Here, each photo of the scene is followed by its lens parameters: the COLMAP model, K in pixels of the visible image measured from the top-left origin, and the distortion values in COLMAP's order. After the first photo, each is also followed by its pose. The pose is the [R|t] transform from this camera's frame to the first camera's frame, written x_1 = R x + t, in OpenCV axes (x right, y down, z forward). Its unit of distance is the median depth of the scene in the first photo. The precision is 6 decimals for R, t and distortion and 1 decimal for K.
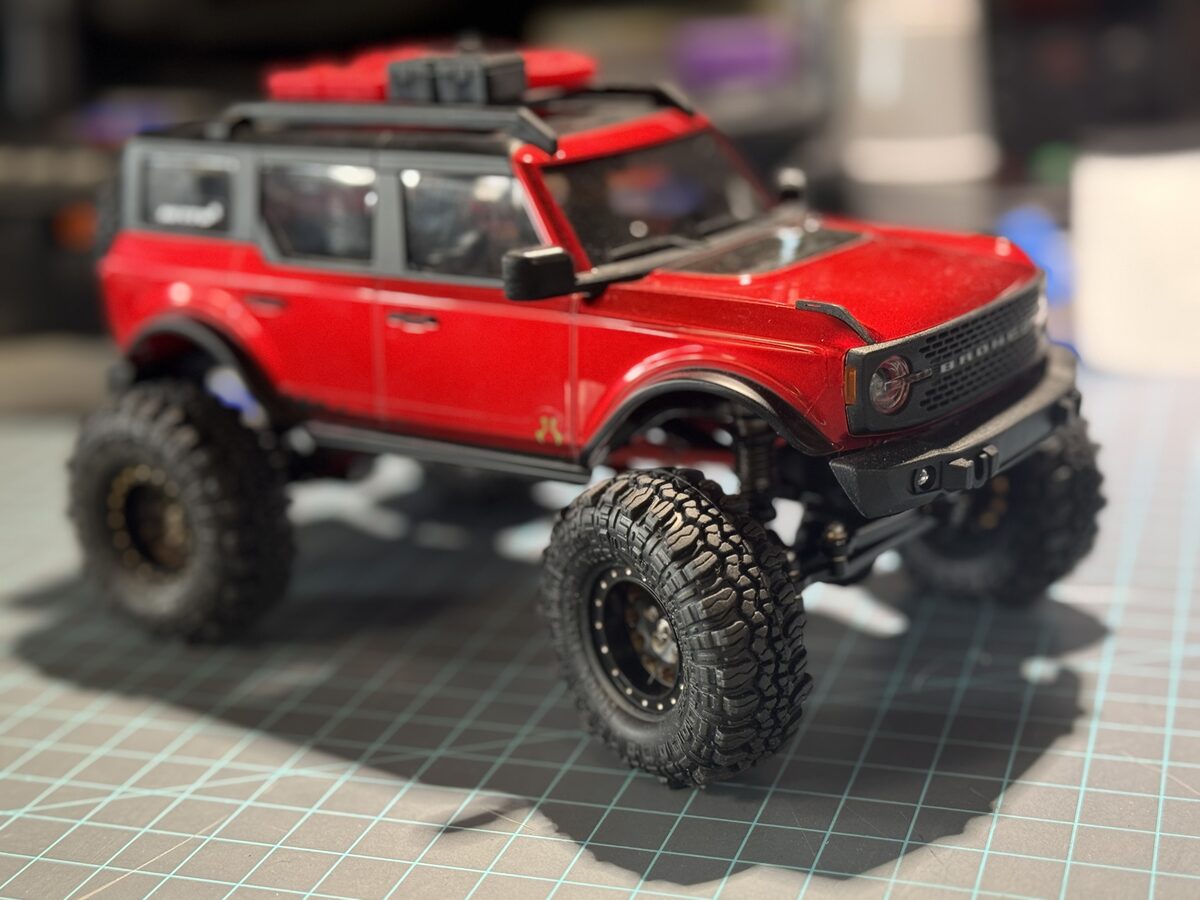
lens RADIAL K [[1832.8, 0, 592.7], [0, 1832.8, 454.4], [0, 0, 1]] dist [0.143717, -0.298616]
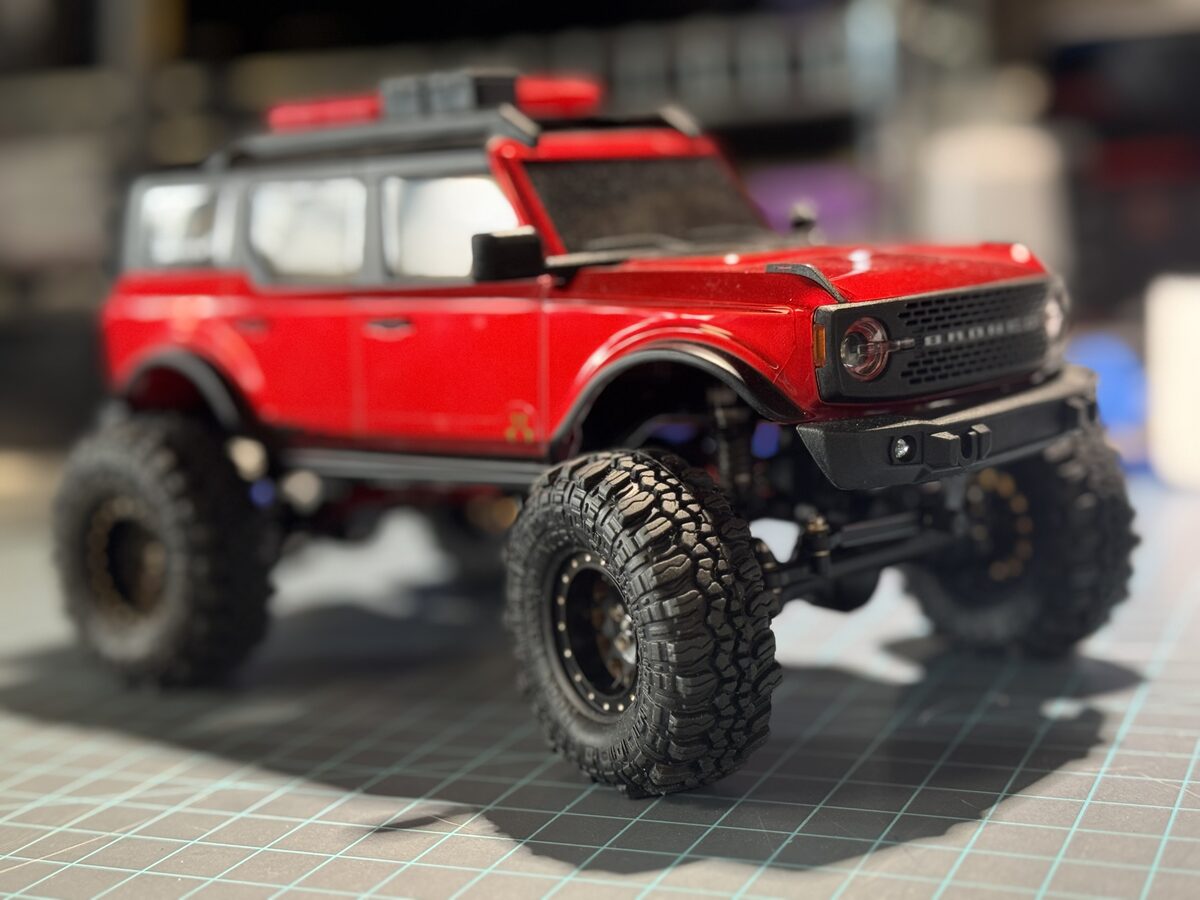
lens RADIAL K [[1842.7, 0, 600.0], [0, 1842.7, 450.0], [0, 0, 1]] dist [0.093899, -0.104483]
pose [[0.996950, 0.007142, -0.077718, 0.097460], [-0.018856, 0.988347, -0.151046, 0.150602], [0.075734, 0.152051, 0.985467, 0.075511]]
